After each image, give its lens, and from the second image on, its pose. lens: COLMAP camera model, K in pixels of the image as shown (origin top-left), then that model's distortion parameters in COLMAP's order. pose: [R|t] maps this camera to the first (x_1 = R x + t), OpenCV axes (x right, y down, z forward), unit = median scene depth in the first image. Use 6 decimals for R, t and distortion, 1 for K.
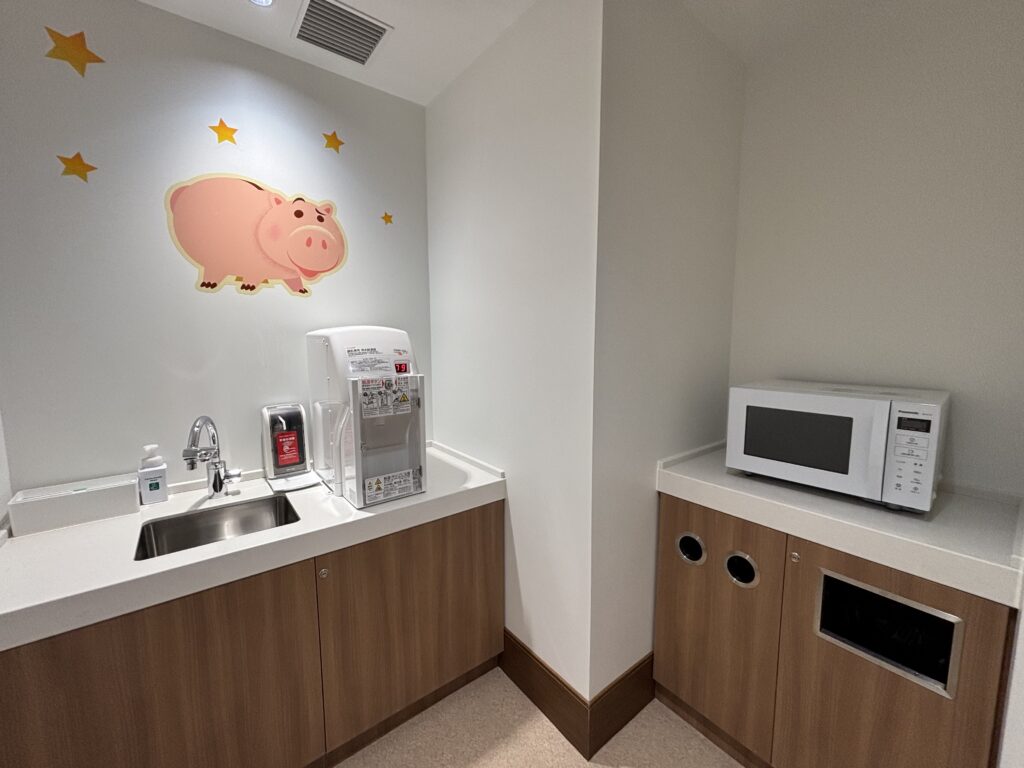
lens RADIAL K [[414.2, 0, 512.8], [0, 414.2, 380.1], [0, 0, 1]] dist [-0.000100, 0.000098]
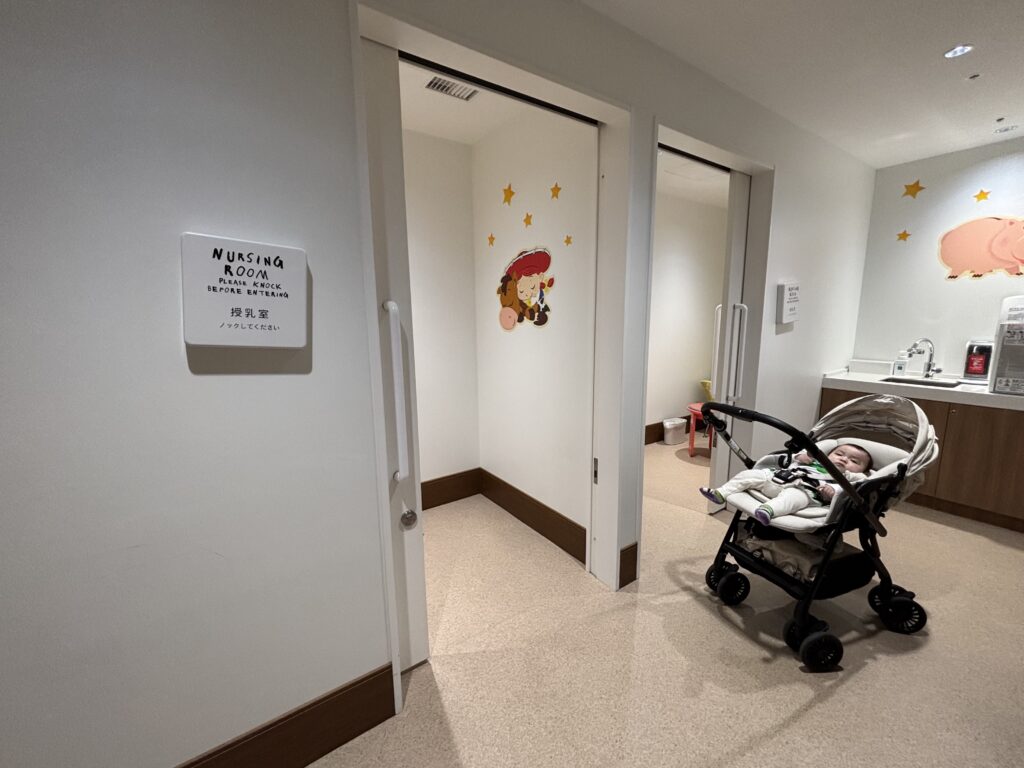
lens RADIAL K [[414.2, 0, 514.1], [0, 414.2, 378.8], [0, 0, 1]] dist [-0.000100, 0.000098]
pose [[-0.055671, 0.160964, -0.985389, 1.471108], [-0.098200, 0.981252, 0.165836, 0.135319], [0.993608, 0.105998, -0.038820, -1.008410]]
